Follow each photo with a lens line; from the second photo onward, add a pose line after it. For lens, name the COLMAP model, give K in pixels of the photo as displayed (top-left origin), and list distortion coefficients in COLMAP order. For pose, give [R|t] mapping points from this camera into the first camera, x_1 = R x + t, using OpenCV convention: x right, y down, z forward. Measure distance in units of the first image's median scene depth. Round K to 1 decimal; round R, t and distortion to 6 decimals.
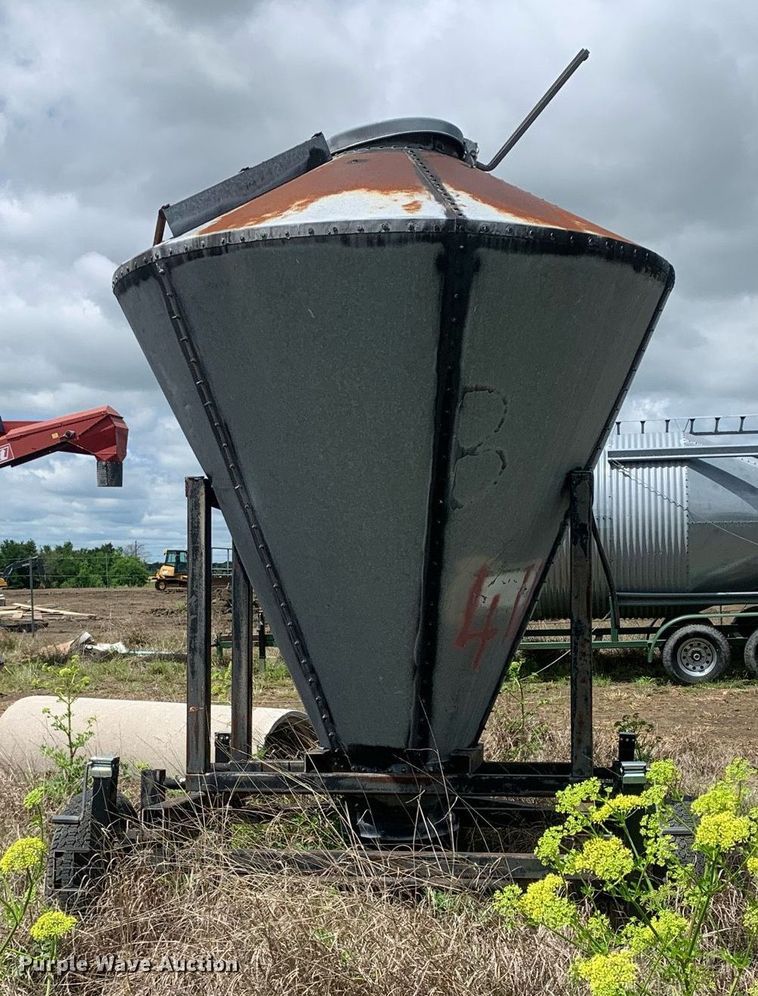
lens RADIAL K [[1598.2, 0, 419.5], [0, 1598.2, 603.6], [0, 0, 1]] dist [0.194963, -0.610258]
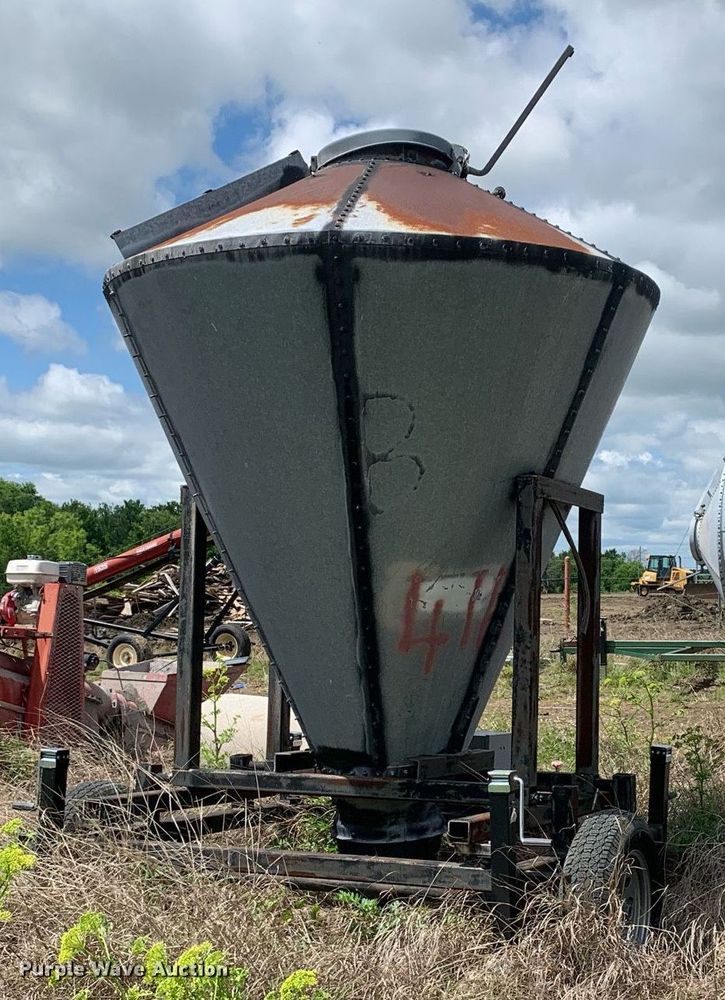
lens RADIAL K [[1637.4, 0, 512.4], [0, 1637.4, 586.5], [0, 0, 1]] dist [0.127676, -0.202361]
pose [[0.958249, 0.006345, -0.285863, 0.400572], [-0.010471, 0.999862, -0.012905, -0.001356], [0.285742, 0.015359, 0.958183, 0.036024]]
